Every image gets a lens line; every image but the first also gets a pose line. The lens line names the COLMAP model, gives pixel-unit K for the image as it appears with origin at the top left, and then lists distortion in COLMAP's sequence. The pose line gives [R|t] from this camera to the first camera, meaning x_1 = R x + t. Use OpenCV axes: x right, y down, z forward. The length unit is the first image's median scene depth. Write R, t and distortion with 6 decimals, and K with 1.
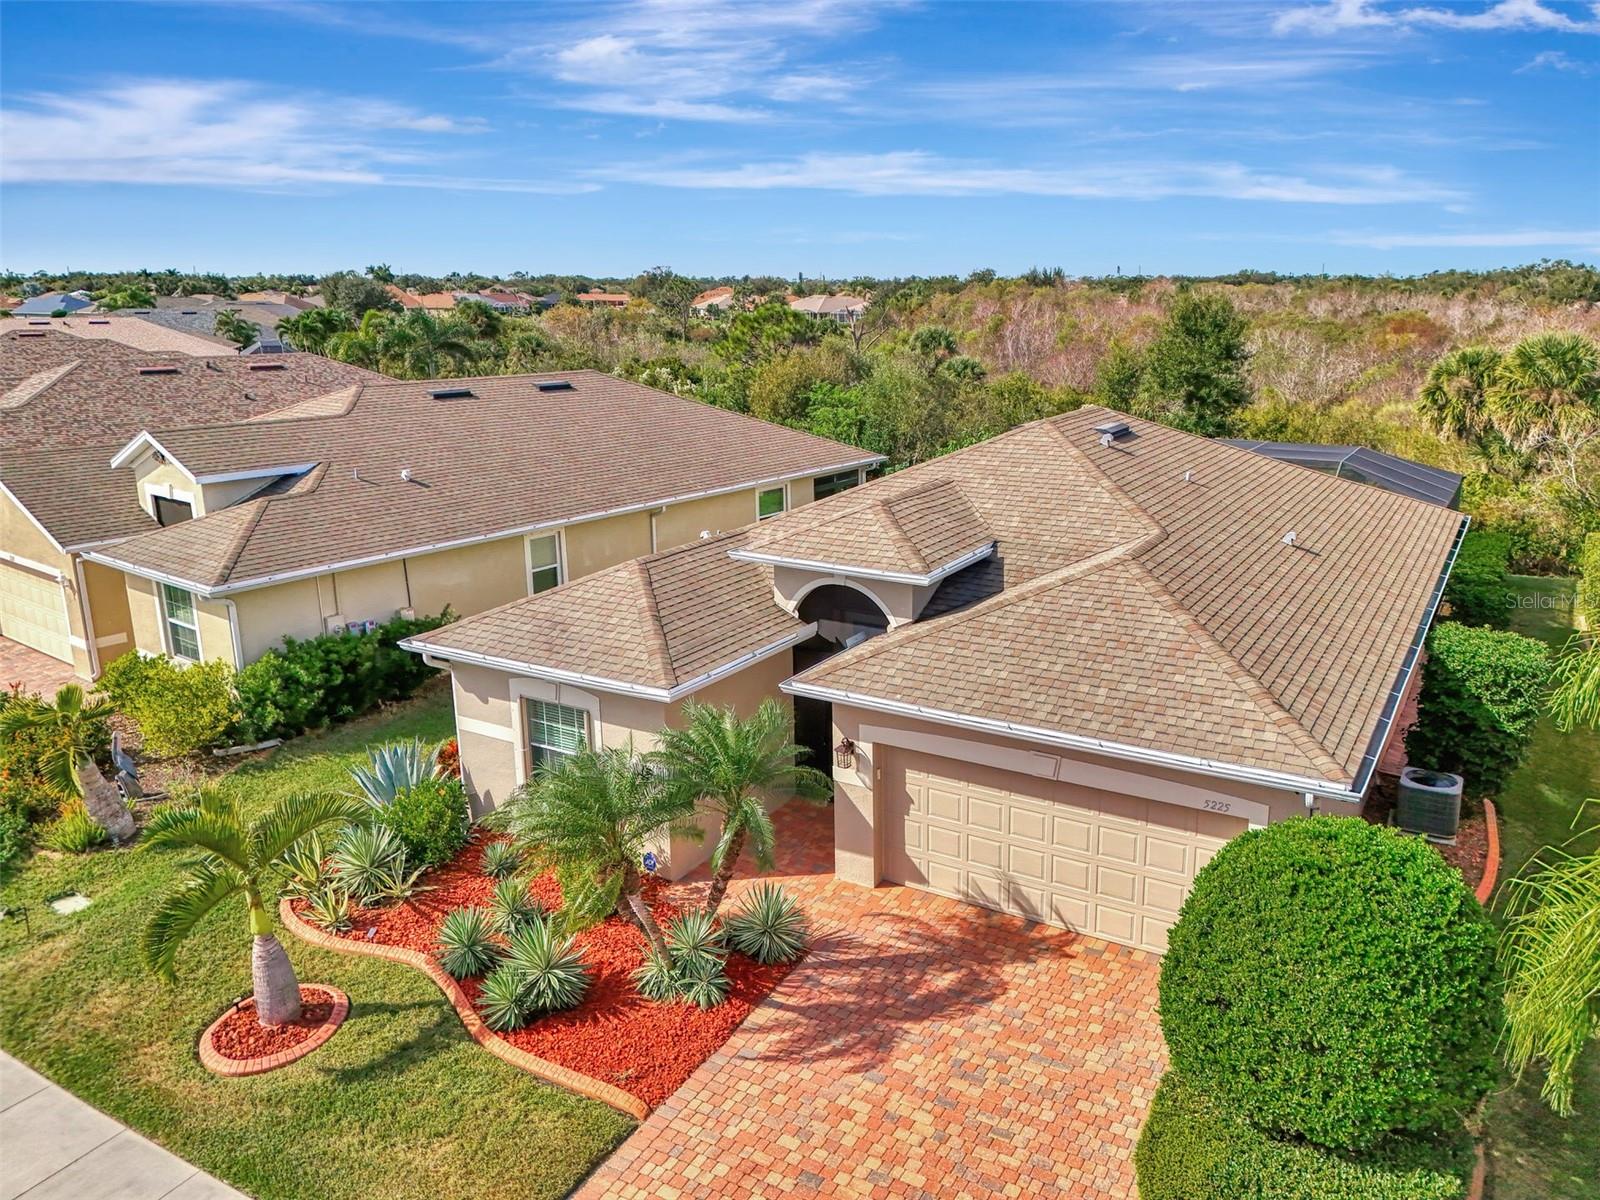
lens RADIAL K [[1185.8, 0, 800.0], [0, 1185.8, 600.0], [0, 0, 1]] dist [0.063062, -0.038516]
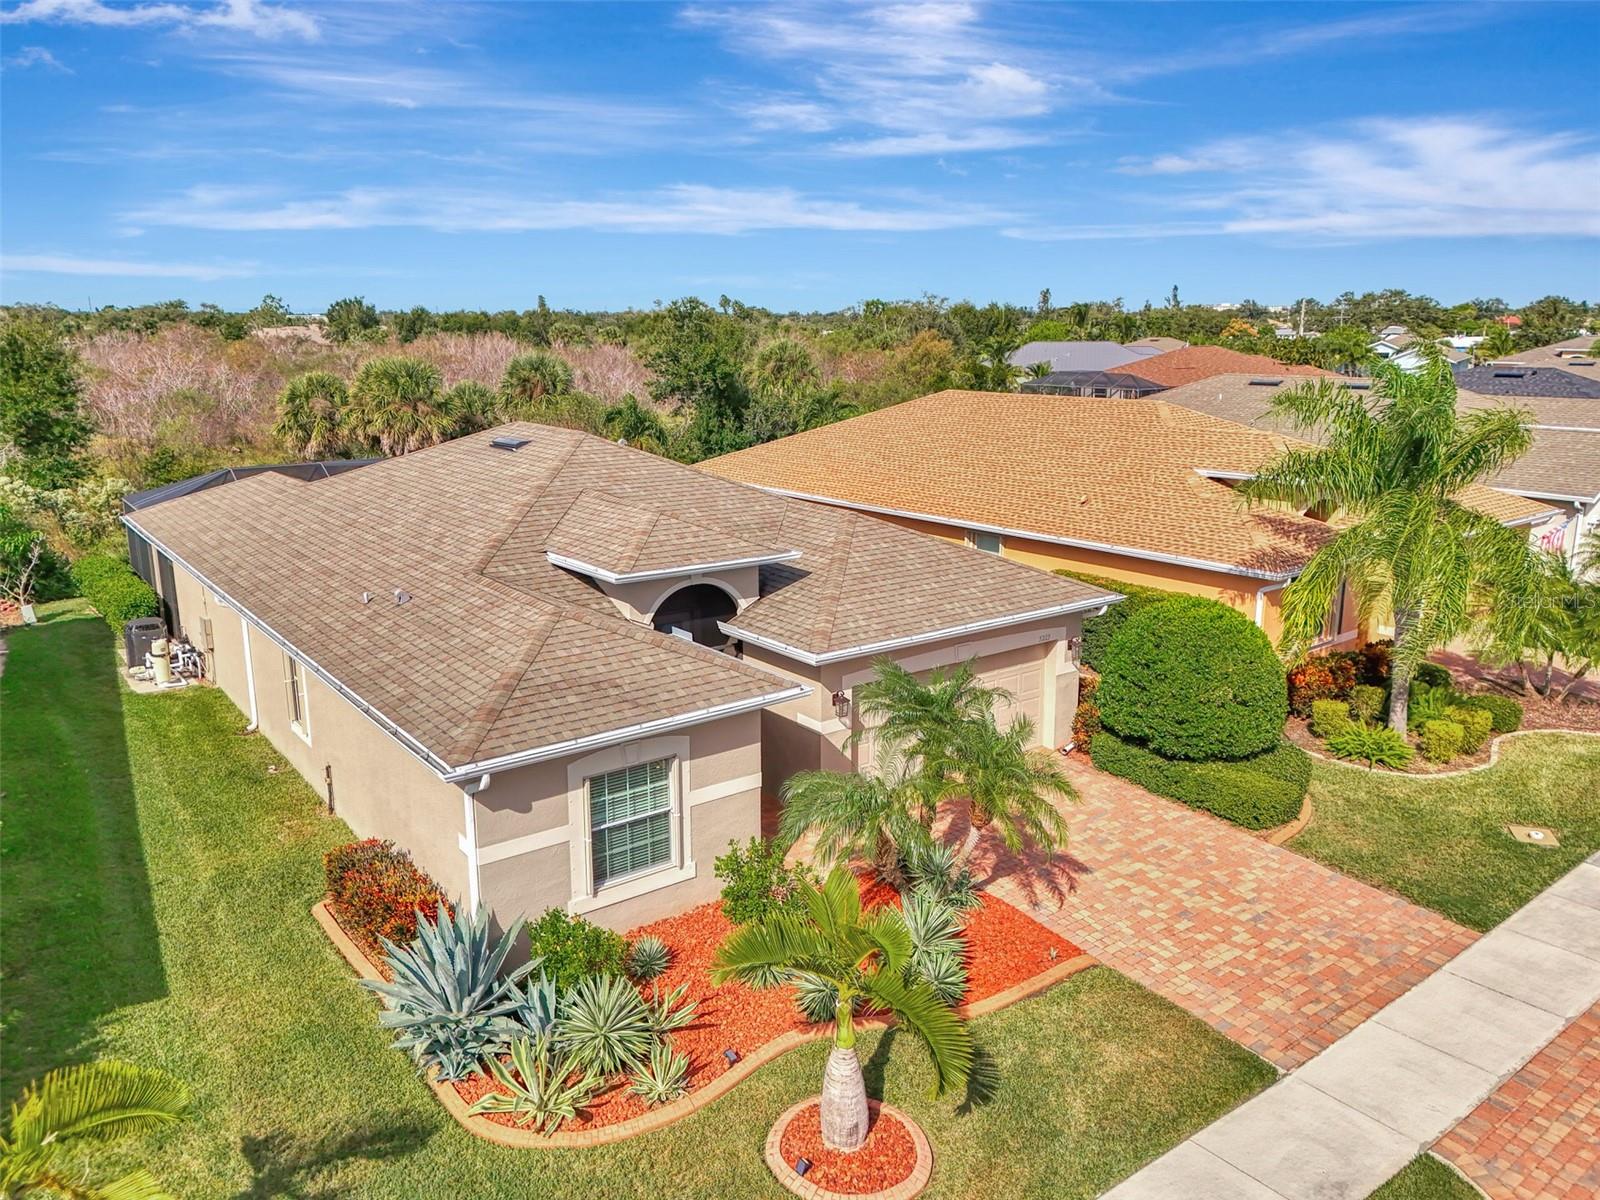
lens RADIAL K [[1185.8, 0, 800.0], [0, 1185.8, 600.0], [0, 0, 1]] dist [0.063062, -0.038516]
pose [[0.381827, -0.212459, 0.899483, -0.703416], [0.238277, 0.962950, 0.126303, -0.087734], [-0.892991, 0.166100, 0.418304, 0.377709]]
